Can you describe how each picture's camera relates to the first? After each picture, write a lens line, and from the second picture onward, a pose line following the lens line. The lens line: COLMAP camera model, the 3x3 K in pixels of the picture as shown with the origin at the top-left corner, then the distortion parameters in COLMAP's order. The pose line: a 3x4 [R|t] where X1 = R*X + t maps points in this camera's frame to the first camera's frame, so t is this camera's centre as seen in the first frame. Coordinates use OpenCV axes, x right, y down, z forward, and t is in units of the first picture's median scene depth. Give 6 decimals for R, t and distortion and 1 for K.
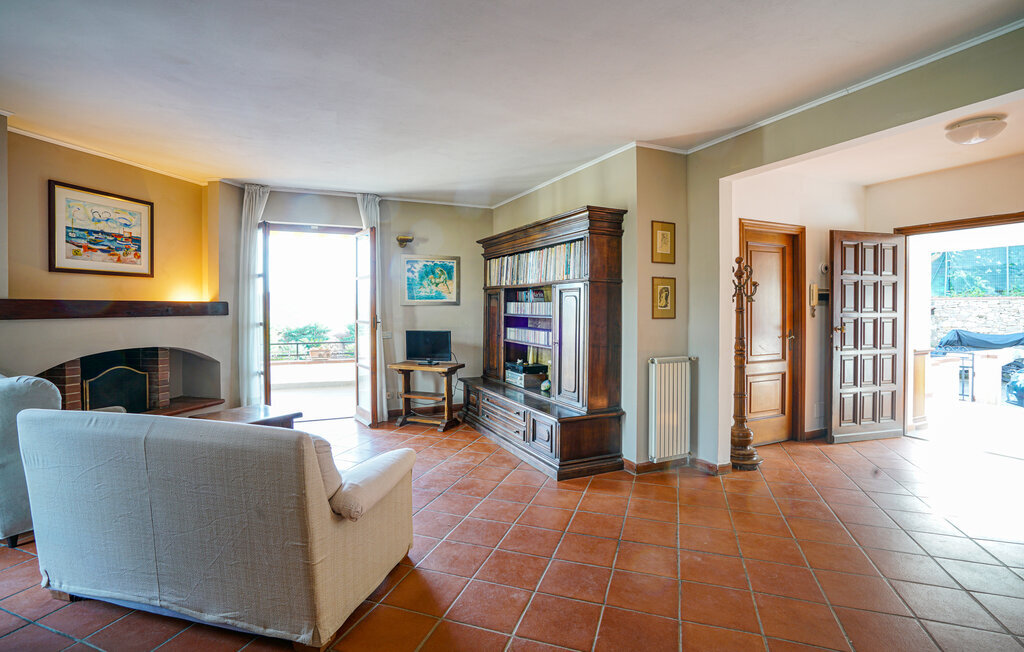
lens RADIAL K [[492.5, 0, 512.0], [0, 492.5, 326.0], [0, 0, 1]] dist [-0.041974, 0.000834]
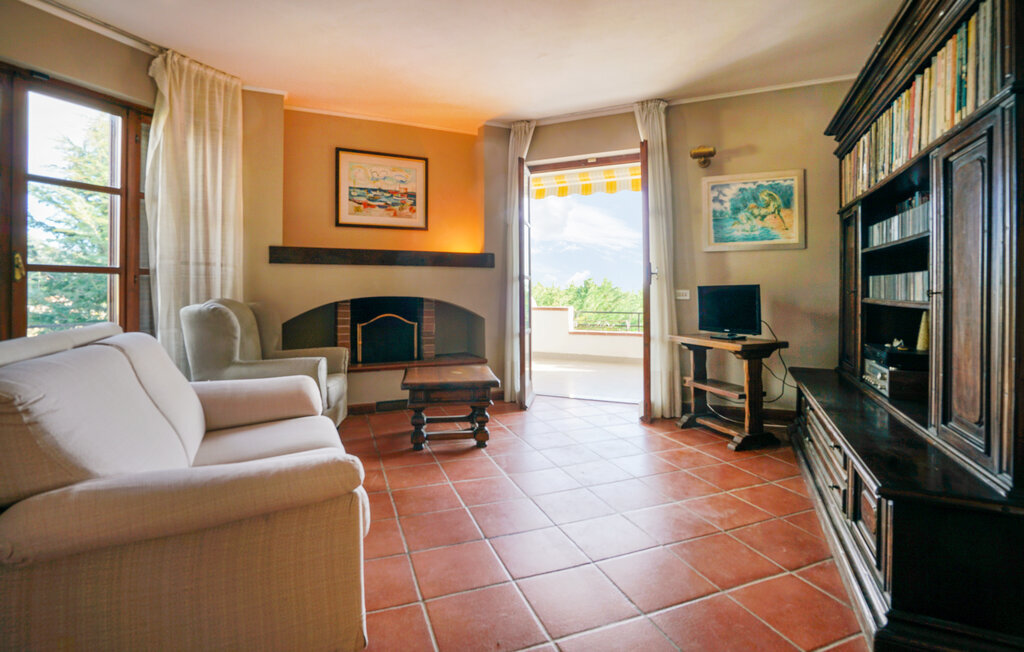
lens RADIAL K [[476.8, 0, 513.0], [0, 476.8, 294.5], [0, 0, 1]] dist [-0.064180, 0.000256]
pose [[0.635951, -0.001319, -0.771729, 0.123978], [-0.027610, 0.999319, -0.024460, 0.045039], [0.771236, 0.036863, 0.635481, 0.414847]]
